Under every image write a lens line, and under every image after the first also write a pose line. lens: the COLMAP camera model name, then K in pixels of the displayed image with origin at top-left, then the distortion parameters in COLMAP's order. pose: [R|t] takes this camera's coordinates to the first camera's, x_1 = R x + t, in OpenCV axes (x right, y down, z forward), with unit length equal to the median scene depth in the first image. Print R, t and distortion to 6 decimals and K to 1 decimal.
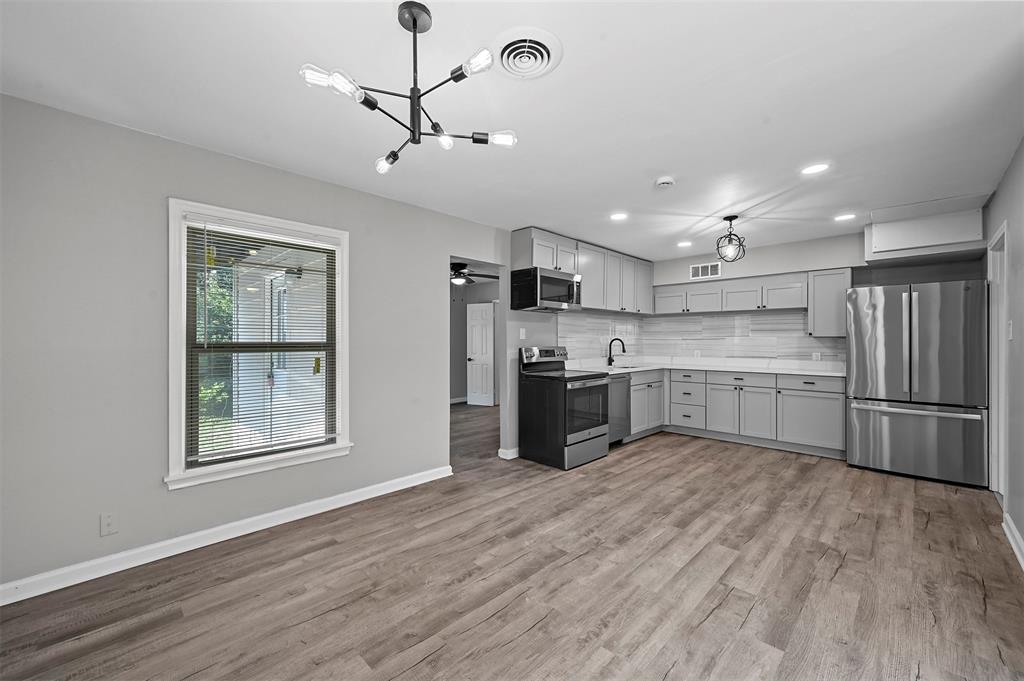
lens RADIAL K [[409.3, 0, 513.1], [0, 409.3, 338.8], [0, 0, 1]] dist [0.002663, 0.000006]
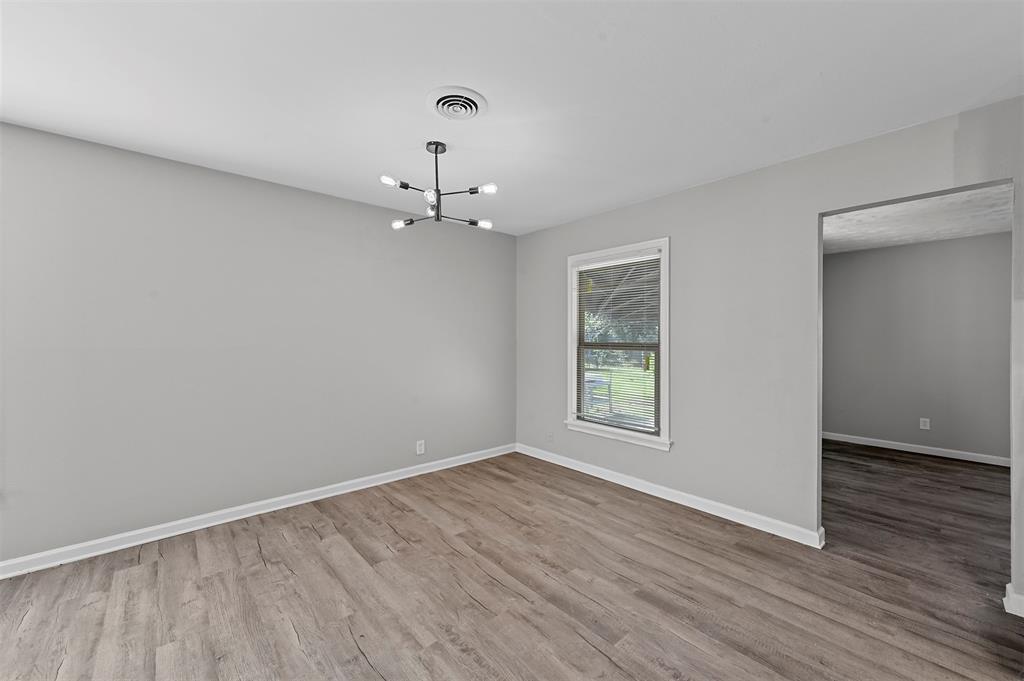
lens RADIAL K [[409.3, 0, 509.5], [0, 409.3, 342.1], [0, 0, 1]] dist [0.002663, 0.000006]
pose [[-0.090838, 0.006766, -0.995843, 0.832329], [0.001477, 0.999977, 0.006660, -0.002908], [0.995865, -0.000866, -0.090846, 0.870734]]
